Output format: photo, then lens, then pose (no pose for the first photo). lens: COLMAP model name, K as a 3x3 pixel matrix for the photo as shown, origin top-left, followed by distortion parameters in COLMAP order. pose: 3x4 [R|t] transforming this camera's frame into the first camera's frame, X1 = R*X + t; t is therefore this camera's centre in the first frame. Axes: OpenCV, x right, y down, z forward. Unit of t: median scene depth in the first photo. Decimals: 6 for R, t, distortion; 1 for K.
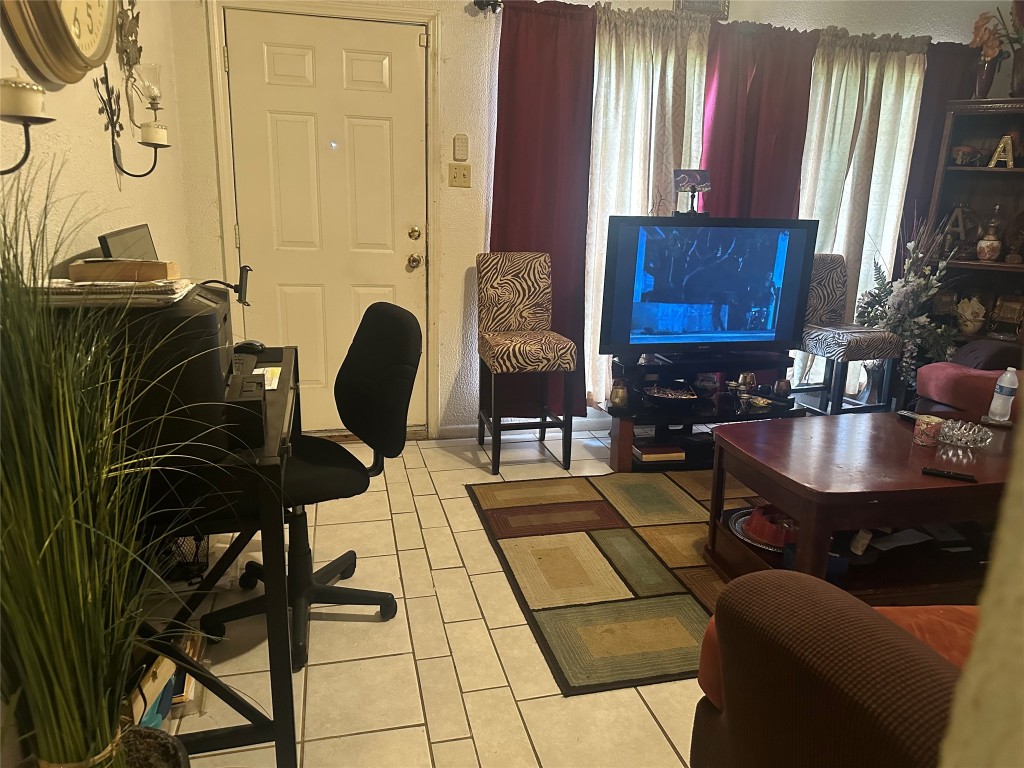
lens RADIAL K [[705.6, 0, 516.8], [0, 705.6, 408.3], [0, 0, 1]] dist [-0.057338, -0.002791]
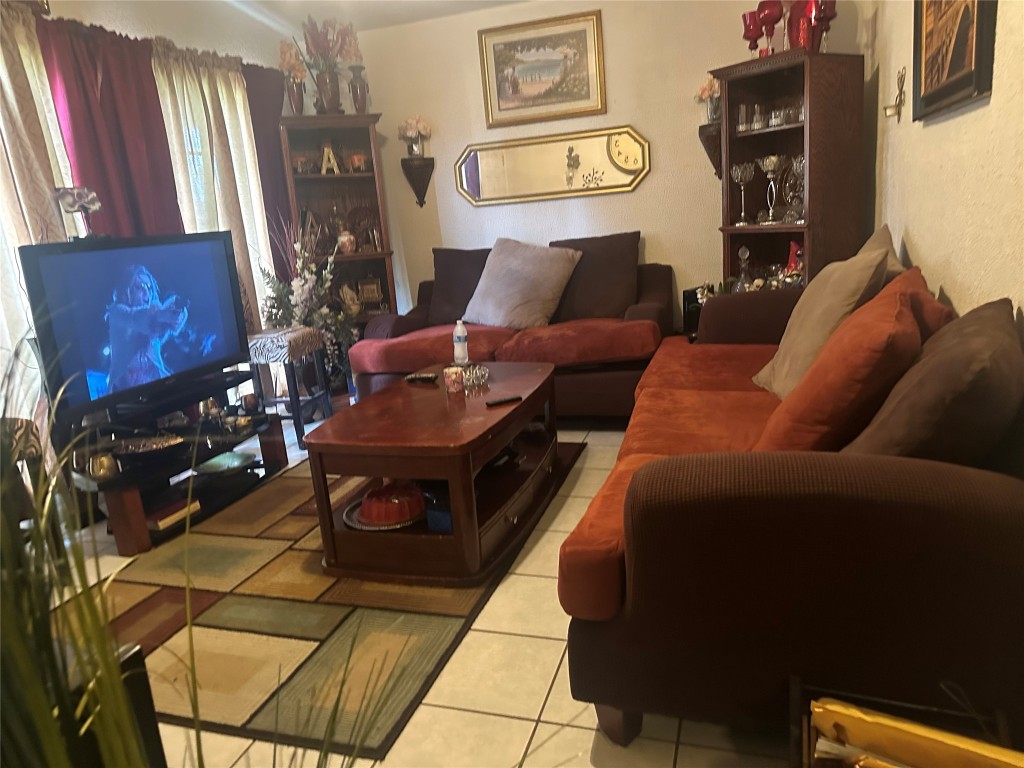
lens RADIAL K [[705.6, 0, 516.8], [0, 705.6, 408.3], [0, 0, 1]] dist [-0.057338, -0.002791]
pose [[0.451113, -0.277469, 0.848238, -0.283248], [0.318042, 0.938024, 0.137697, -0.038447], [-0.833874, 0.207658, 0.511402, 0.199758]]
